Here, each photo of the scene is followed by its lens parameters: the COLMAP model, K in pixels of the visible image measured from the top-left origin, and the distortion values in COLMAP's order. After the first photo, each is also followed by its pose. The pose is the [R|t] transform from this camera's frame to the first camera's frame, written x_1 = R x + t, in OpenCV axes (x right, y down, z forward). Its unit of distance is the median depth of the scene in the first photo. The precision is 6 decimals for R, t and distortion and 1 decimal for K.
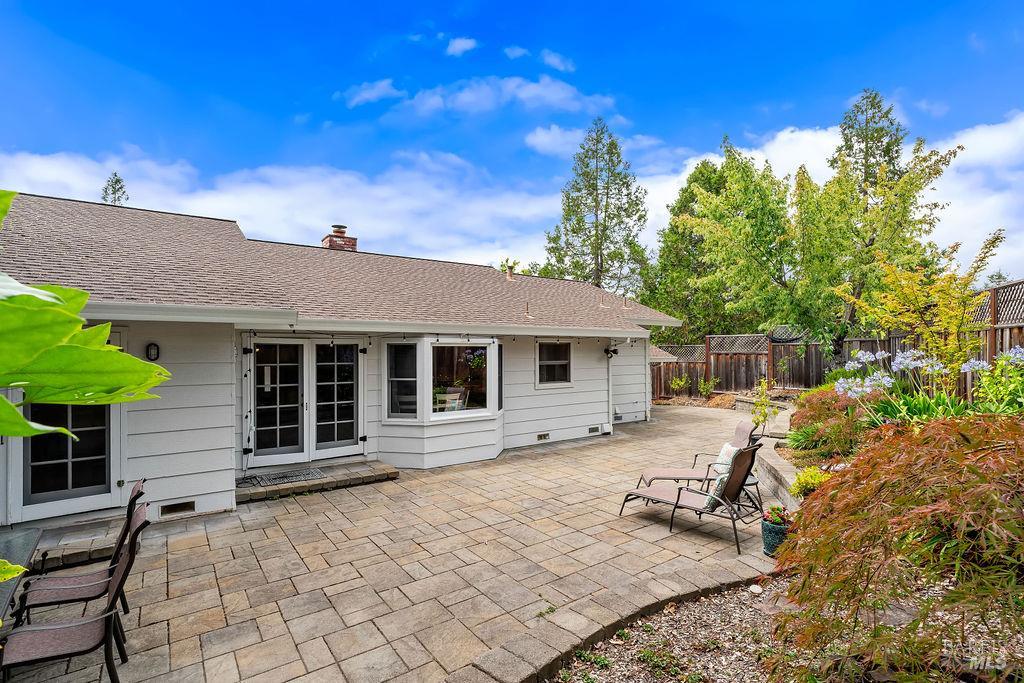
lens RADIAL K [[482.1, 0, 508.2], [0, 482.1, 346.2], [0, 0, 1]] dist [-0.005300, 0.001074]
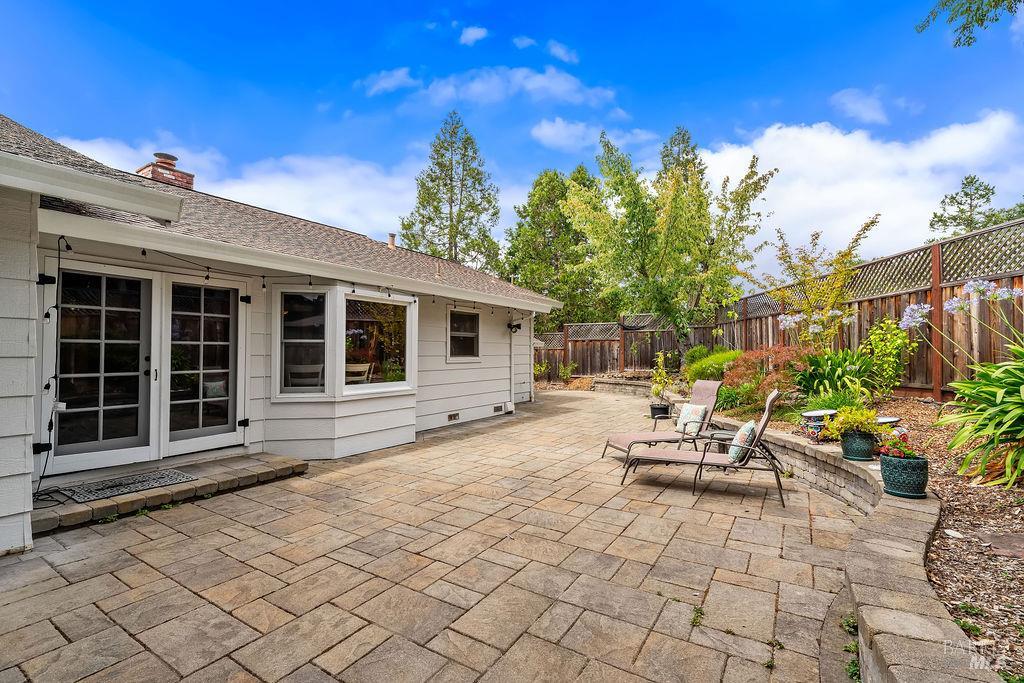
lens RADIAL K [[459.9, 0, 513.9], [0, 459.9, 341.2], [0, 0, 1]] dist [-0.007835, 0.004120]
pose [[0.925451, 0.014254, 0.378599, -0.191070], [-0.008920, 0.999835, -0.015838, 0.079216], [-0.378762, 0.011280, 0.925425, 0.225082]]
